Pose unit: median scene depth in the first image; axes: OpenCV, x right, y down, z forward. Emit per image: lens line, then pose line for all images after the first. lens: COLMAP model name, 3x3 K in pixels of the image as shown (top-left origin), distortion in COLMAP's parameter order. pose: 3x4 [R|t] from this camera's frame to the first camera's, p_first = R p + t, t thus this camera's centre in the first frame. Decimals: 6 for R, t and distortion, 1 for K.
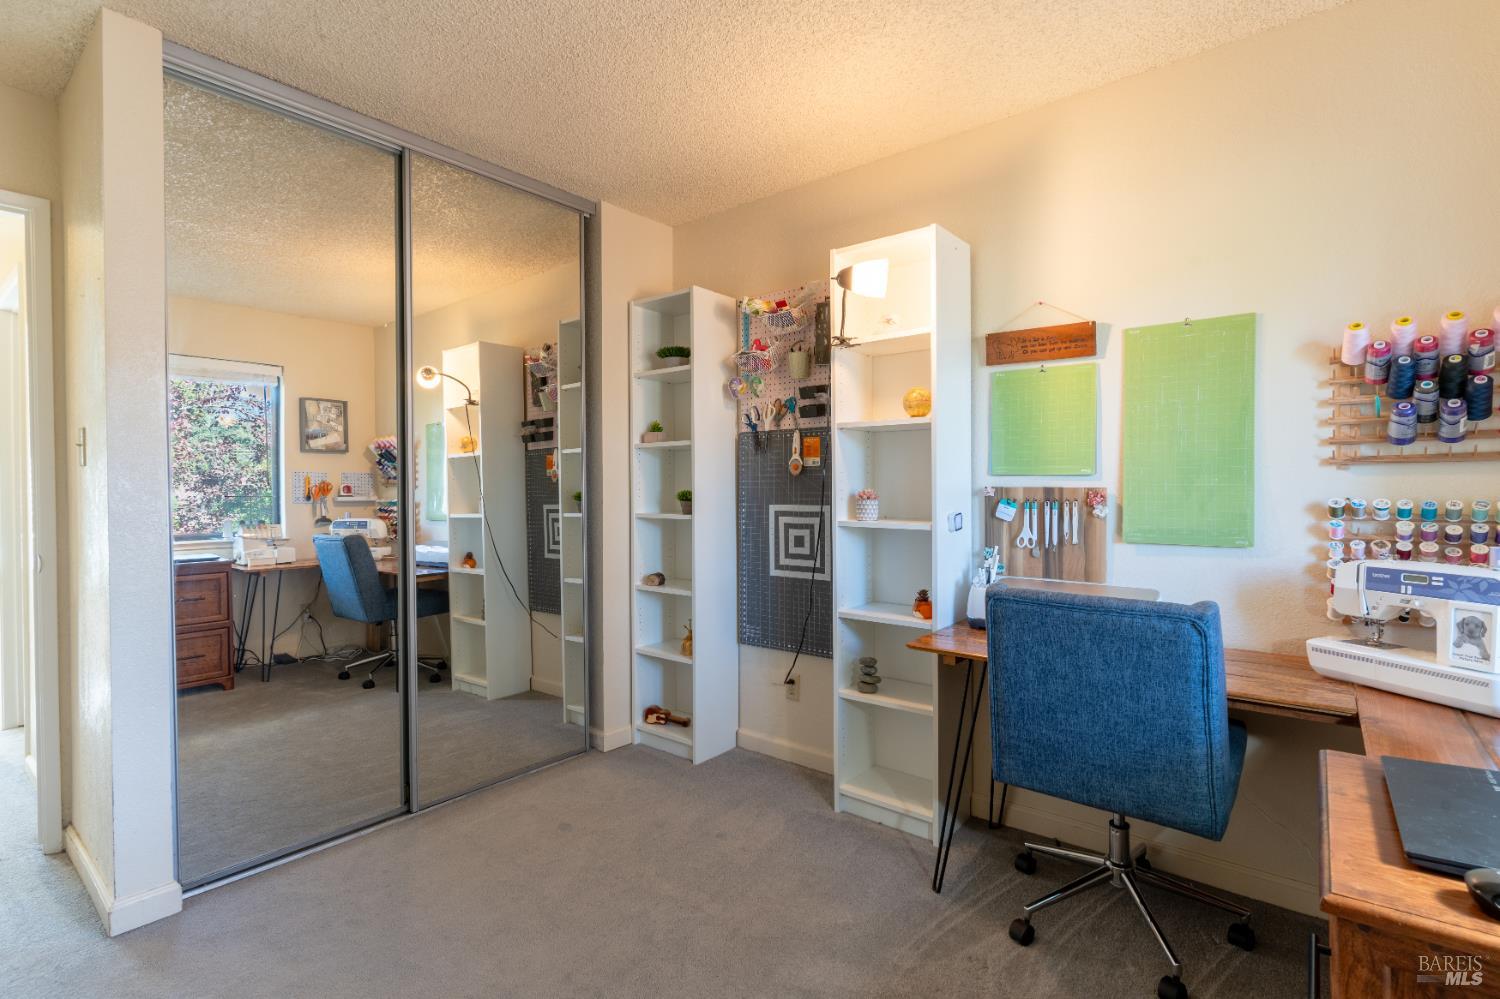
lens RADIAL K [[705.7, 0, 750.2], [0, 705.7, 497.6], [0, 0, 1]] dist [0.000385, -0.000033]
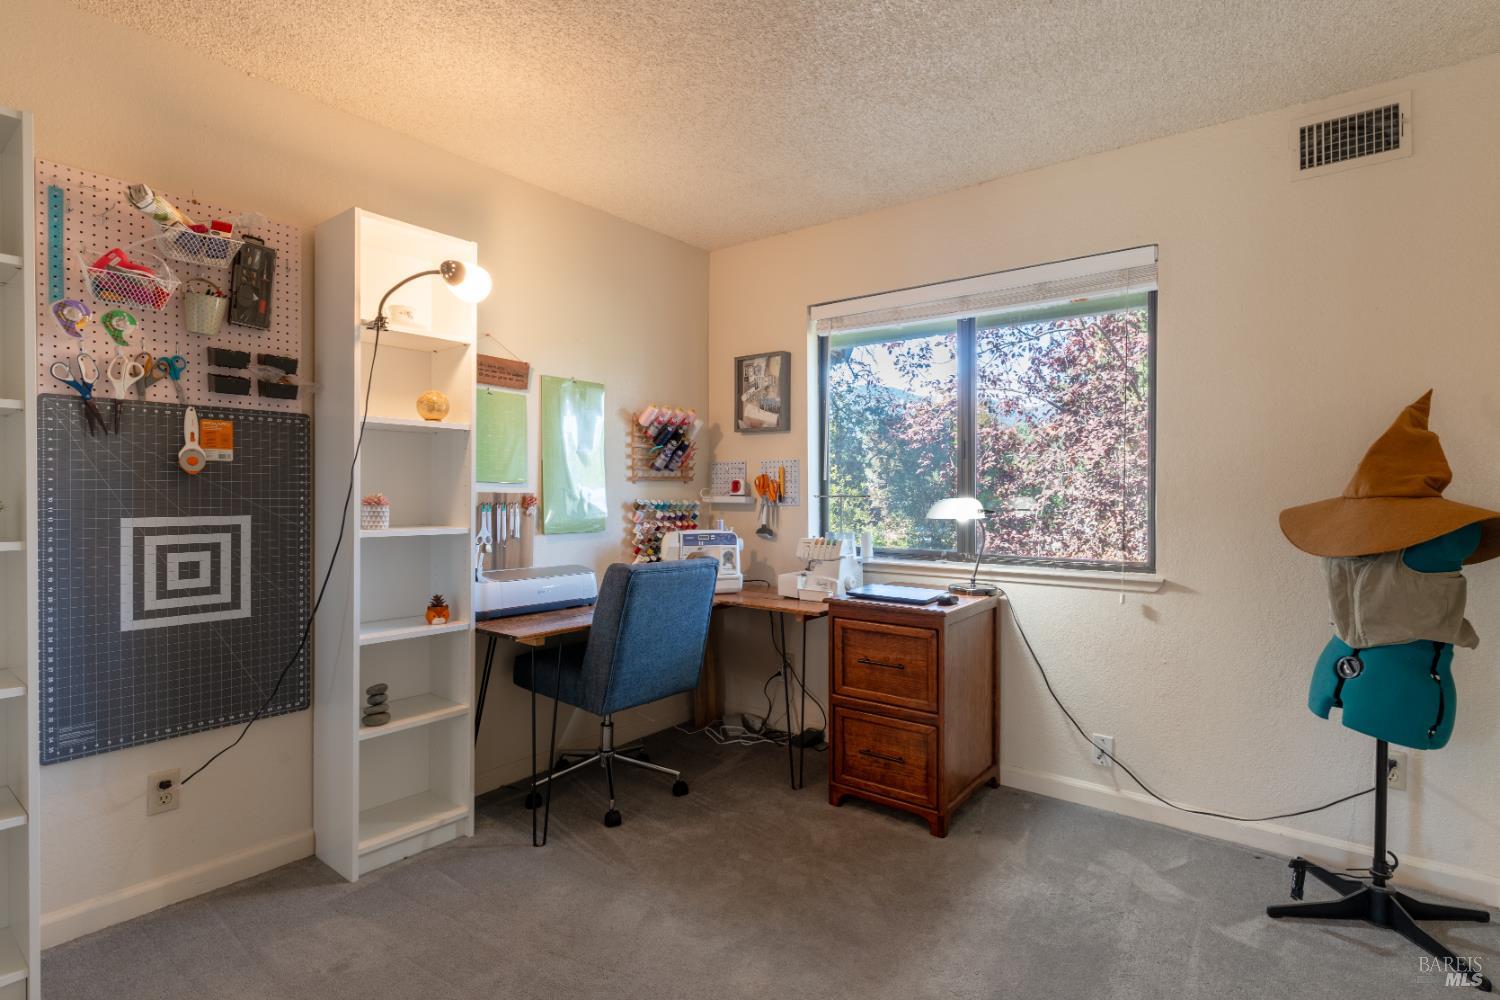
lens RADIAL K [[705.7, 0, 750.2], [0, 705.7, 498.1], [0, 0, 1]] dist [0.000385, -0.000033]
pose [[0.002410, -0.002682, 0.999994, -0.709290], [0.012413, 0.999919, 0.002652, -0.002961], [-0.999920, 0.012407, 0.002443, 0.528216]]
